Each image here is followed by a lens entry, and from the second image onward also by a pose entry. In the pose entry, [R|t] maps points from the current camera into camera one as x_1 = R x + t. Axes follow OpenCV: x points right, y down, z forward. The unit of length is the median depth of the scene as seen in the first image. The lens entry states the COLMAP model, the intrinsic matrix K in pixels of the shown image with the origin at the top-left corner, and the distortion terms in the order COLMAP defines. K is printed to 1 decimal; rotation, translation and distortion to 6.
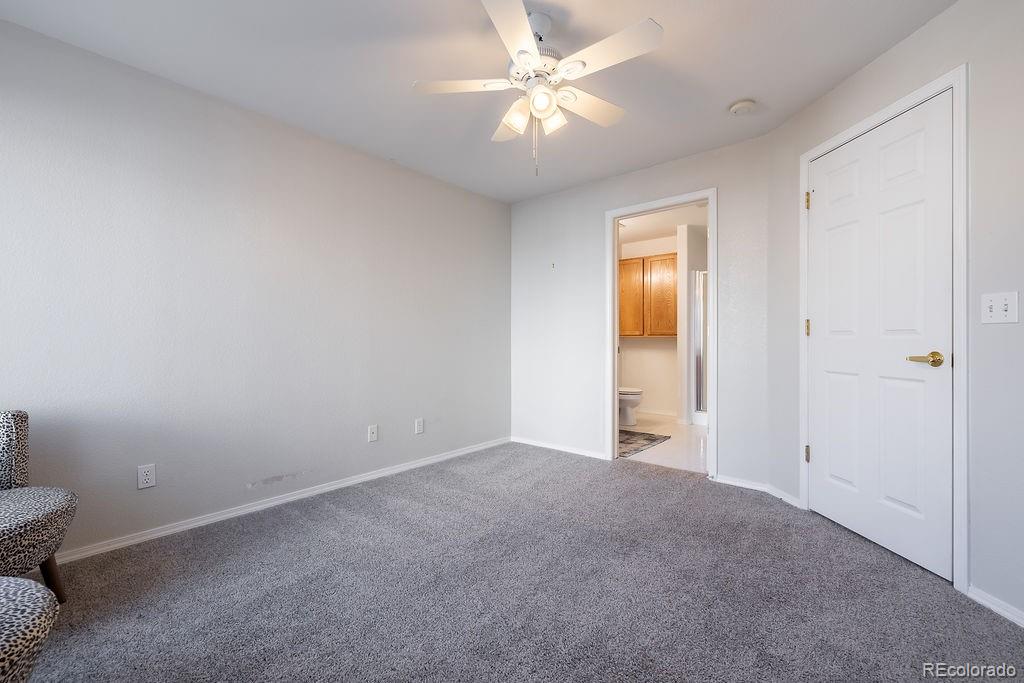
lens RADIAL K [[434.0, 0, 511.0], [0, 434.0, 339.4], [0, 0, 1]] dist [0.003211, -0.000545]
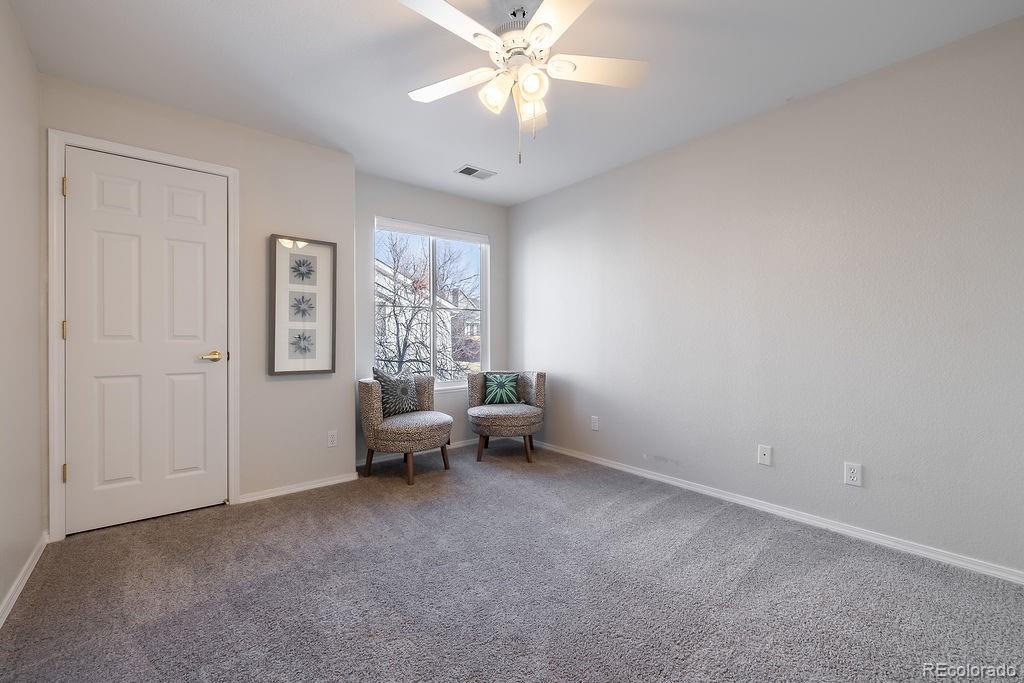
lens RADIAL K [[434.0, 0, 511.3], [0, 434.0, 341.7], [0, 0, 1]] dist [0.003211, -0.000545]
pose [[-0.184194, 0.000397, -0.982890, 0.683920], [-0.003238, 0.999994, 0.001011, 0.005054], [0.982885, 0.003369, -0.184191, 0.816006]]
